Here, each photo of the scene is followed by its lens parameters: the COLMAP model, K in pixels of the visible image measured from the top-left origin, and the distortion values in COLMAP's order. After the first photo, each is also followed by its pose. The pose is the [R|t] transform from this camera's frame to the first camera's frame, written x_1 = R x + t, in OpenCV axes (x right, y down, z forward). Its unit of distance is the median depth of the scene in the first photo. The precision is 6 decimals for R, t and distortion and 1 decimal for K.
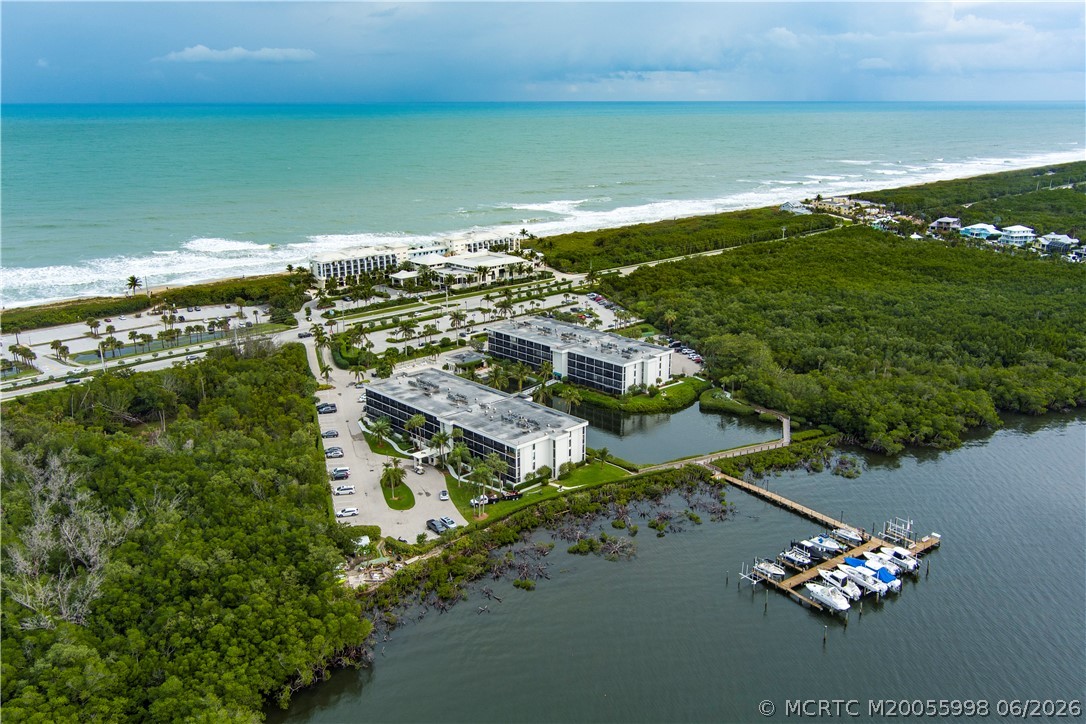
lens RADIAL K [[906.3, 0, 541.5], [0, 906.3, 365.1], [0, 0, 1]] dist [0.002080, 0.029588]
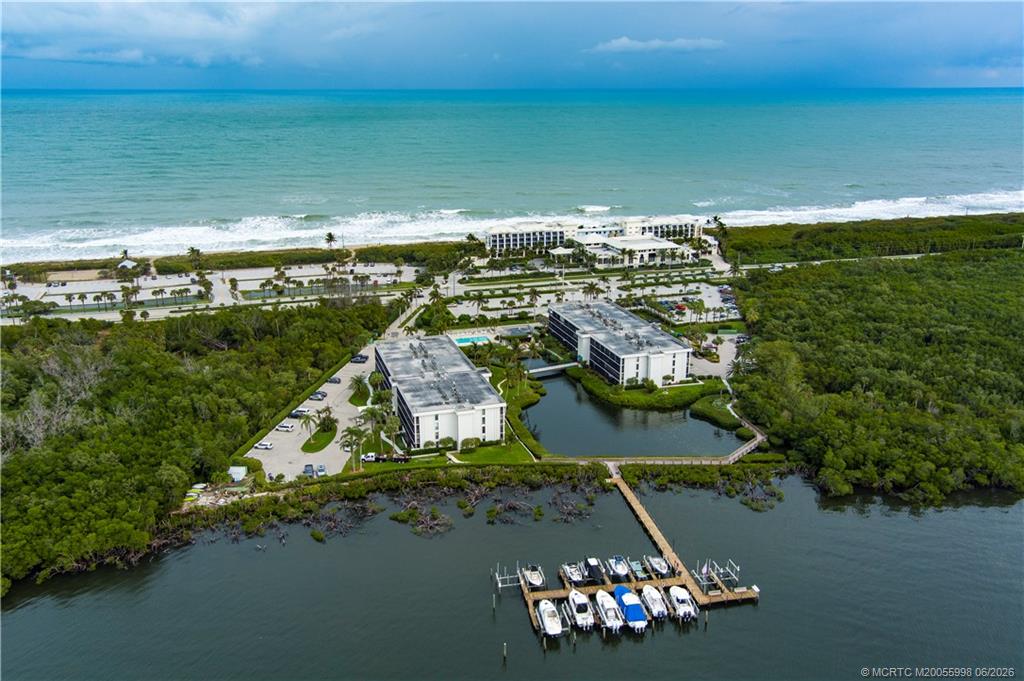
lens RADIAL K [[854.5, 0, 515.3], [0, 854.5, 341.1], [0, 0, 1]] dist [0.002080, 0.029588]
pose [[0.900771, 0.126537, -0.415452, 0.264854], [-0.124606, 0.991694, 0.031879, -0.022653], [0.416035, 0.023052, 0.909056, 0.075162]]
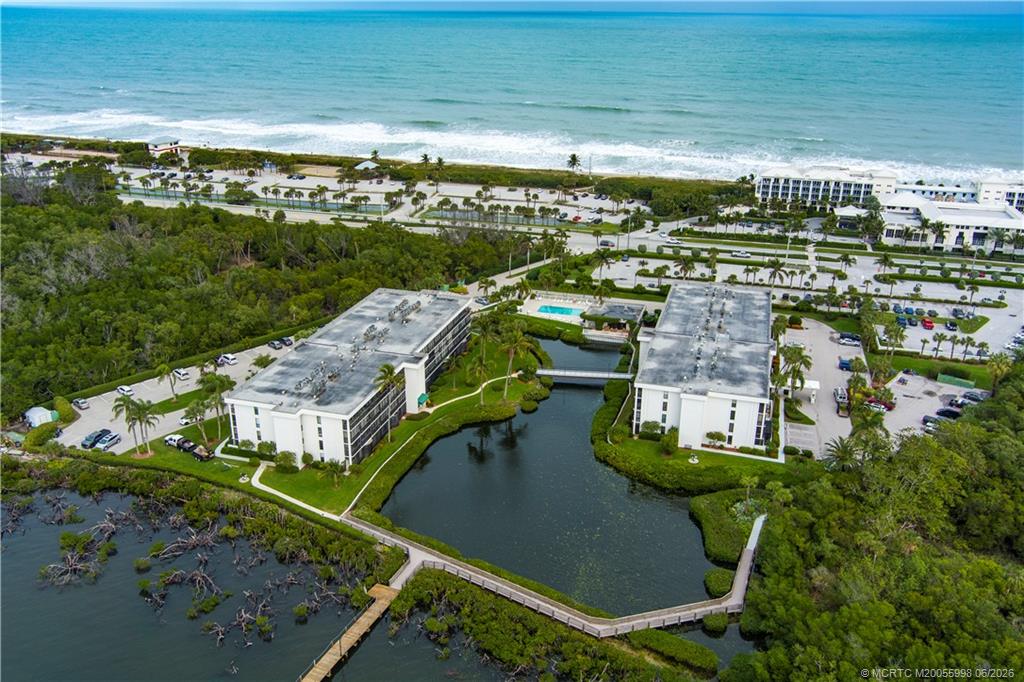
lens RADIAL K [[854.5, 0, 522.6], [0, 854.5, 336.3], [0, 0, 1]] dist [0.002080, 0.029588]
pose [[0.515347, 0.316947, -0.796217, 0.356196], [-0.254314, 0.943803, 0.211092, -0.094357], [0.818378, 0.093703, 0.566990, 0.433664]]
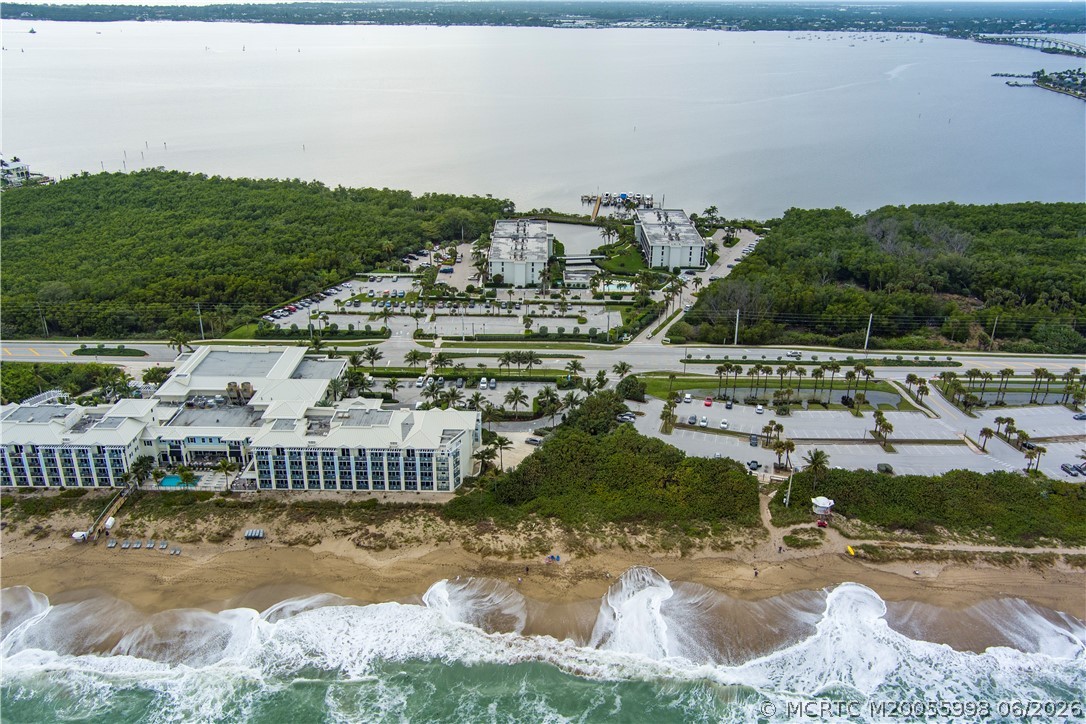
lens RADIAL K [[906.3, 0, 543.3], [0, 906.3, 361.3], [0, 0, 1]] dist [0.002080, 0.029588]
pose [[-0.715015, -0.274306, 0.643047, -0.677365], [0.192124, 0.807297, 0.557996, -0.477604], [-0.672192, 0.522521, -0.524529, 1.376644]]
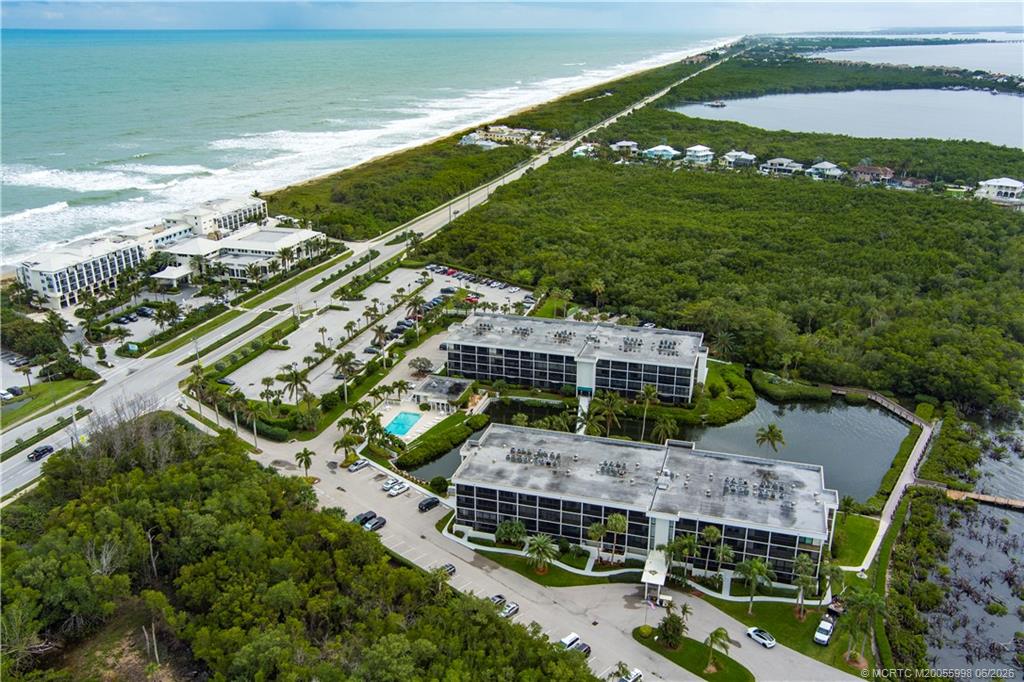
lens RADIAL K [[854.5, 0, 507.2], [0, 854.5, 340.2], [0, 0, 1]] dist [0.002080, 0.029588]
pose [[0.866647, -0.174425, 0.467438, -0.287024], [0.143274, 0.984443, 0.101711, -0.088315], [-0.477906, -0.021175, 0.878155, 0.296781]]
